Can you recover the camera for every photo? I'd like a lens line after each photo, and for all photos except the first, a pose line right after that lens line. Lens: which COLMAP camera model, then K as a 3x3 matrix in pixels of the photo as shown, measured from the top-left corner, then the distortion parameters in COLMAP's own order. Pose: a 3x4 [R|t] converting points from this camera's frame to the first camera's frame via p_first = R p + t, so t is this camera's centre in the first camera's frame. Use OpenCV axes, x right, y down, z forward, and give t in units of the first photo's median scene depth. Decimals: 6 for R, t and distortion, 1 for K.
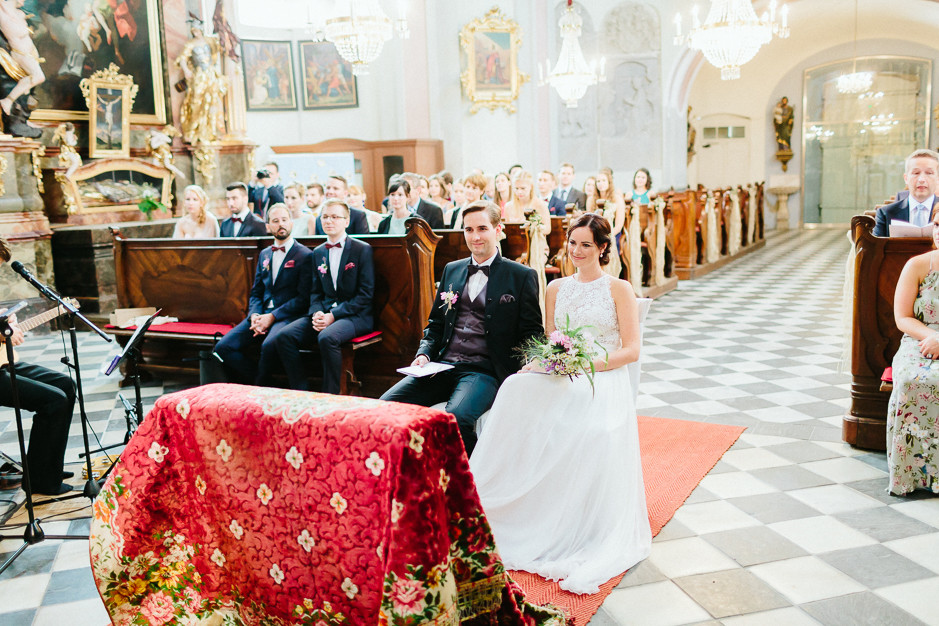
lens RADIAL K [[891.1, 0, 469.5], [0, 891.1, 313.0], [0, 0, 1]] dist [0.002420, 0.000990]
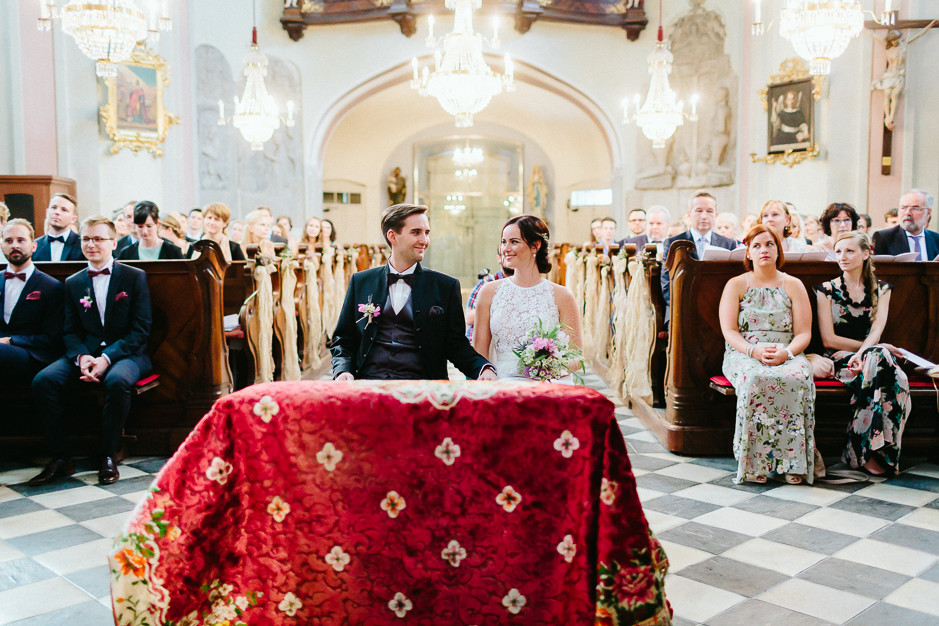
lens RADIAL K [[921.6, 0, 469.5], [0, 921.6, 313.0], [0, 0, 1]] dist [0.008575, -0.004953]
pose [[0.885677, -0.001498, 0.464300, -0.128077], [0.041638, 0.996222, -0.076211, 0.022088], [-0.462432, 0.086831, 0.882393, 0.048267]]
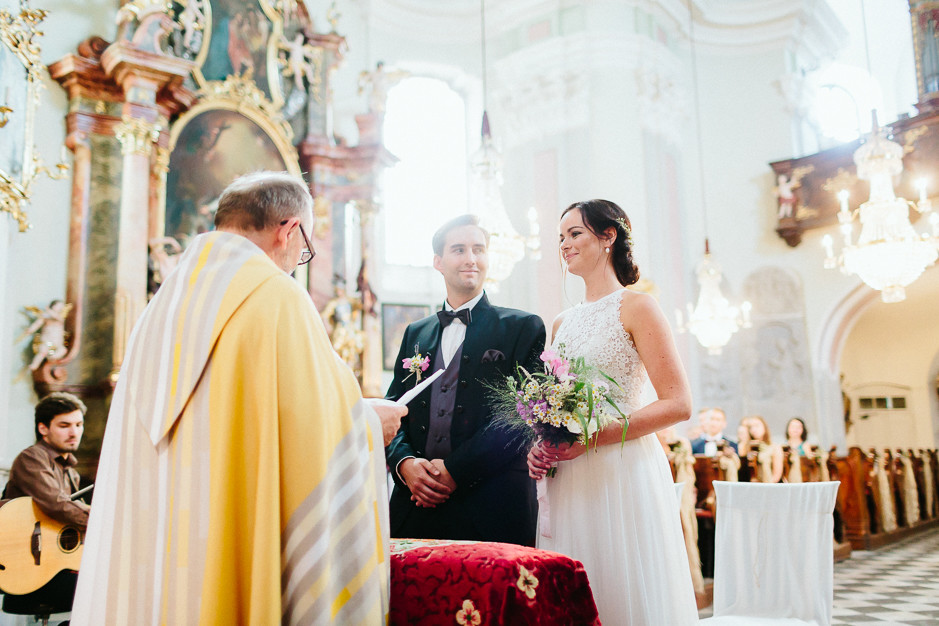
lens RADIAL K [[891.1, 0, 469.5], [0, 891.1, 313.0], [0, 0, 1]] dist [0.002420, 0.000990]
pose [[0.988392, -0.014801, -0.151202, 0.000867], [-0.034299, 0.947809, -0.316987, 0.034361], [0.148003, 0.318494, 0.936300, 0.056289]]
